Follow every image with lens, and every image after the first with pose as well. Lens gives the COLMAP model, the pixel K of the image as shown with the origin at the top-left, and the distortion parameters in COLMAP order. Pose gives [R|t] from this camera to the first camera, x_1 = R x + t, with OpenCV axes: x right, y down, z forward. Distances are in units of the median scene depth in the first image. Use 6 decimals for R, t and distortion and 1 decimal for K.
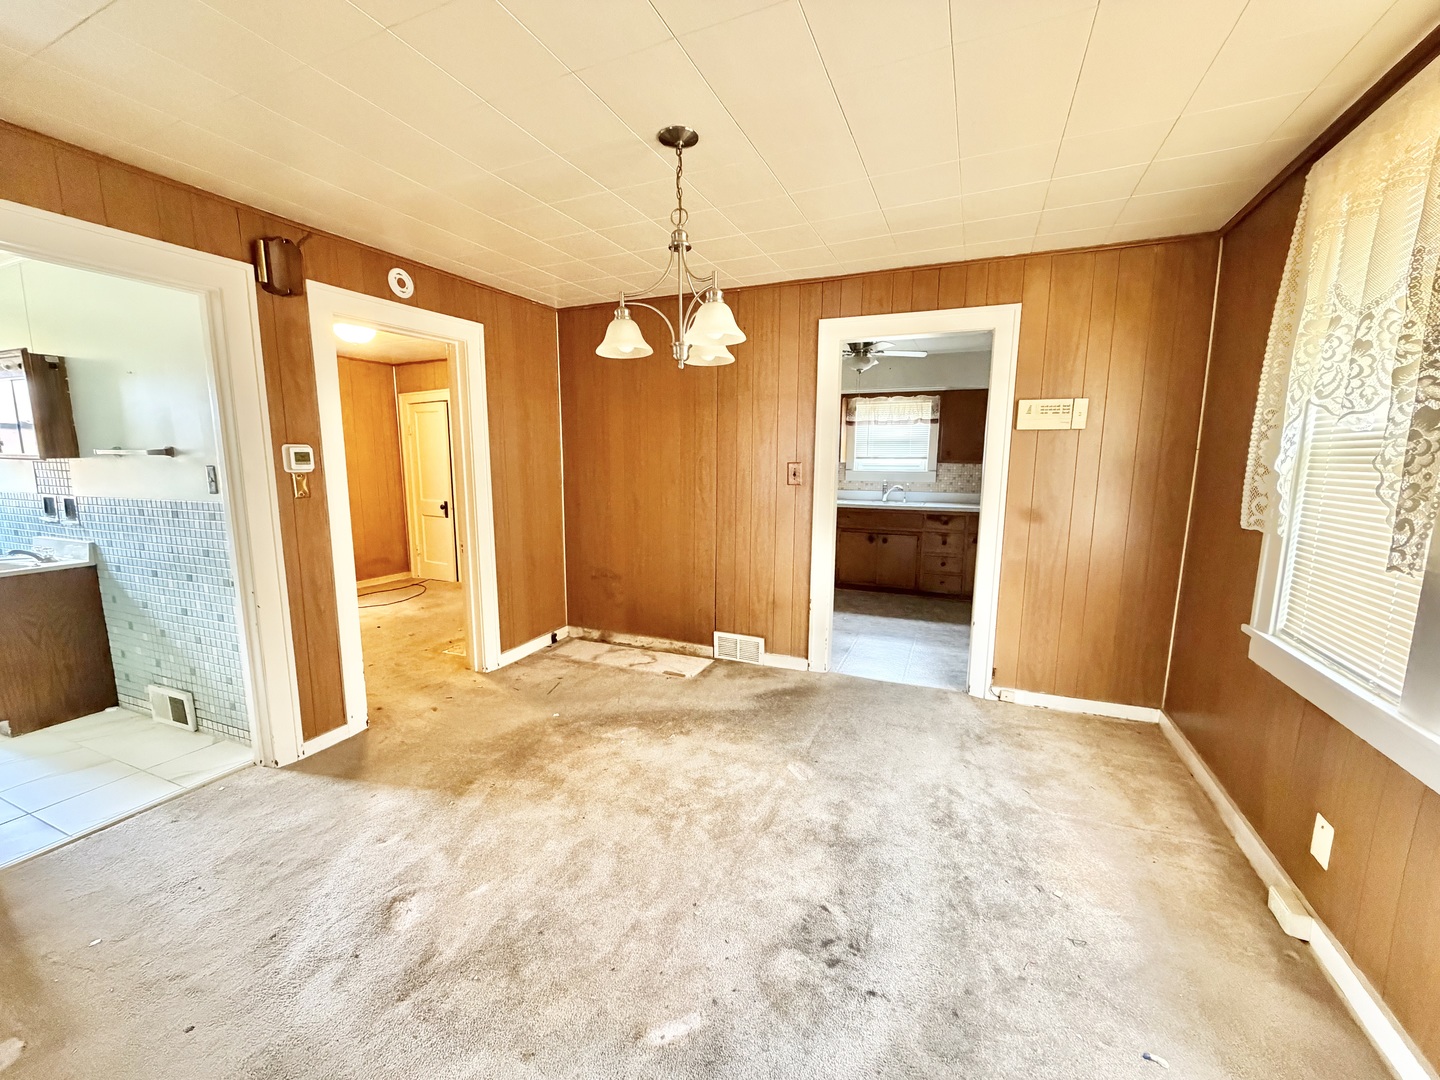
lens RADIAL K [[572.5, 0, 716.2], [0, 572.5, 541.7], [0, 0, 1]] dist [-0.000111, 0.000067]
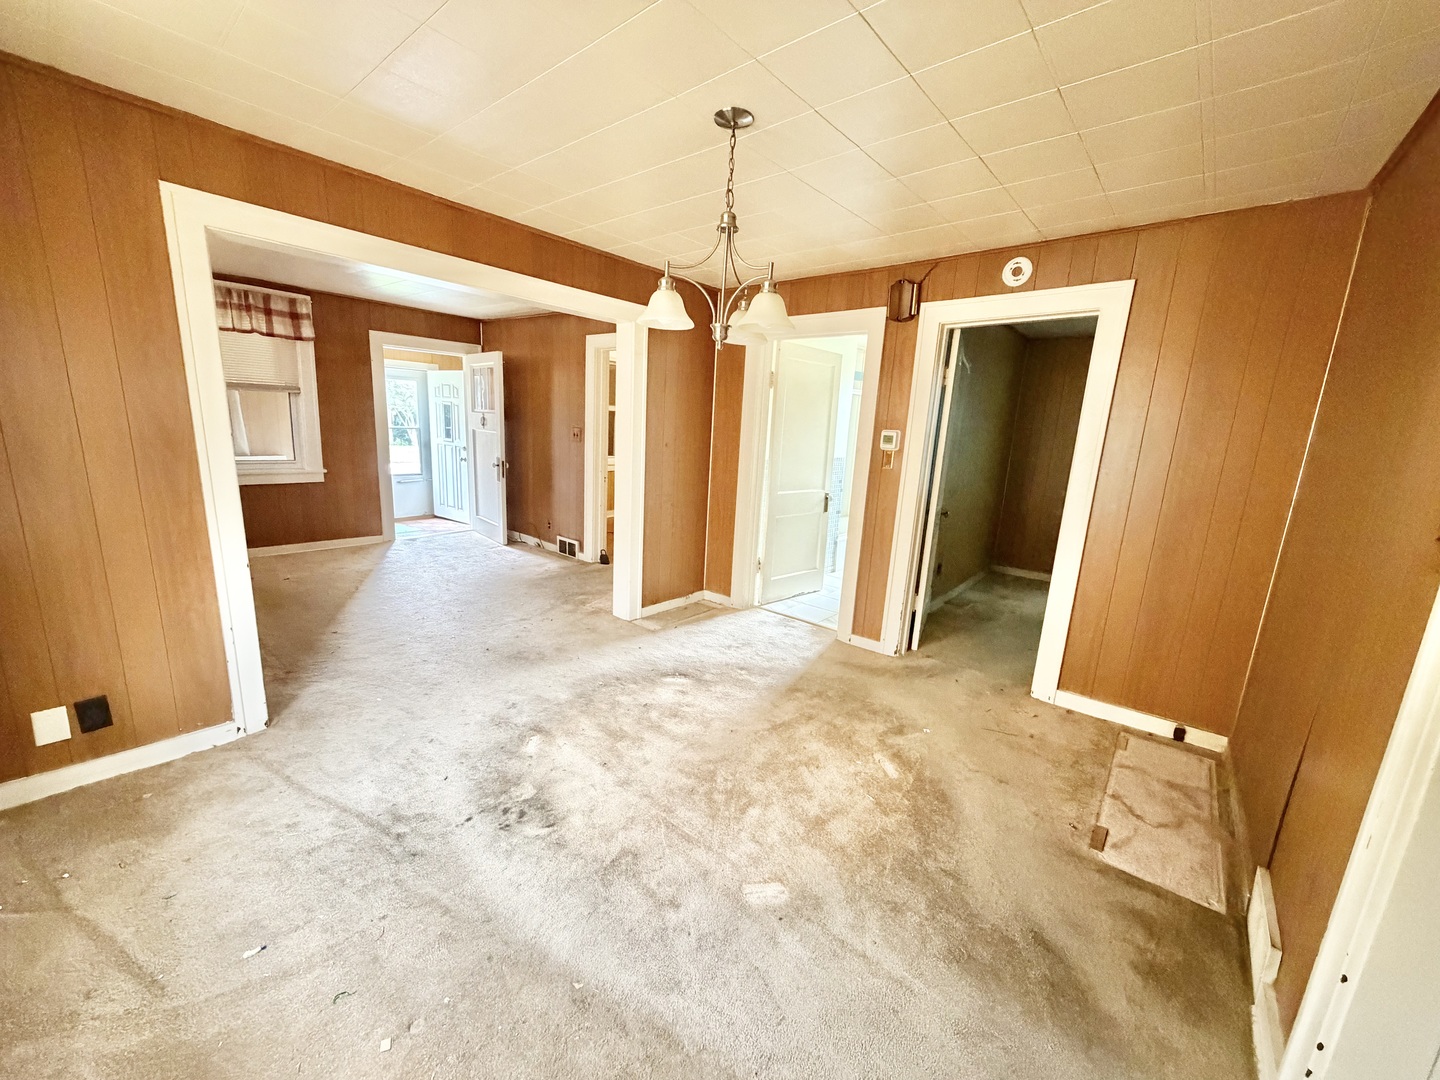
lens RADIAL K [[572.5, 0, 717.6], [0, 572.5, 543.8], [0, 0, 1]] dist [-0.000111, 0.000067]
pose [[-0.281025, 0.184239, -0.941850, 0.616330], [-0.188853, 0.951594, 0.242494, -0.136923], [0.940935, 0.246018, -0.232628, 0.830672]]
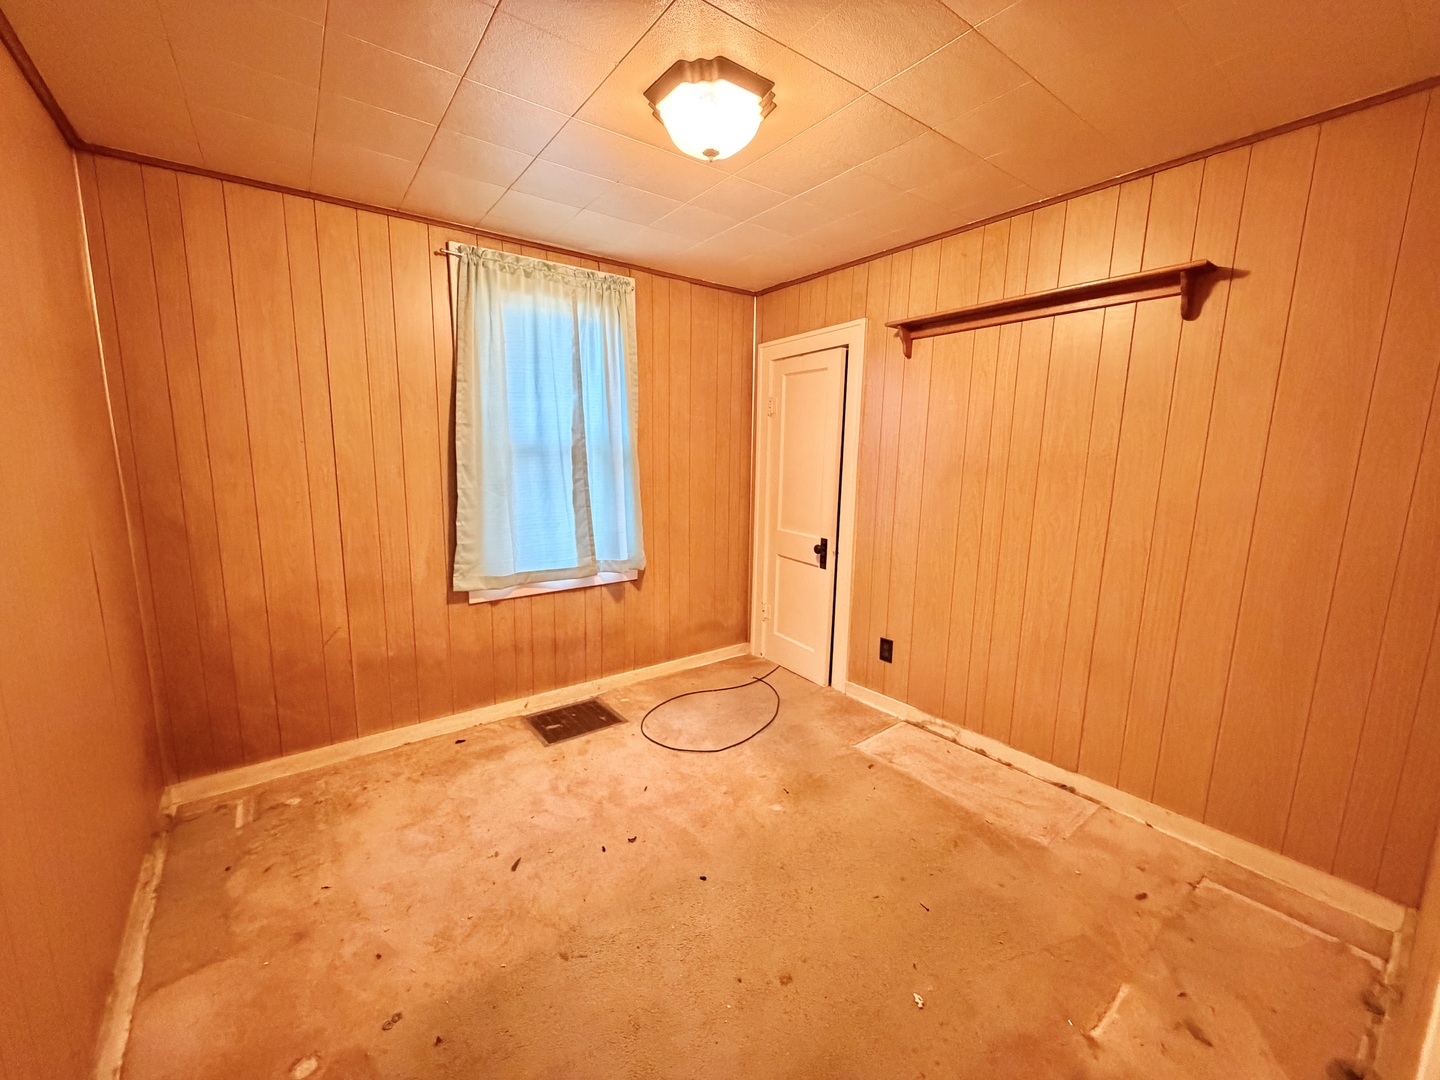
lens RADIAL K [[572.5, 0, 712.2], [0, 572.5, 537.6], [0, 0, 1]] dist [-0.000111, 0.000067]
pose [[0.875128, 0.079603, -0.477299, -0.307663], [-0.073600, 0.996797, 0.031299, -0.080383], [0.478261, 0.007739, 0.878184, 0.477937]]
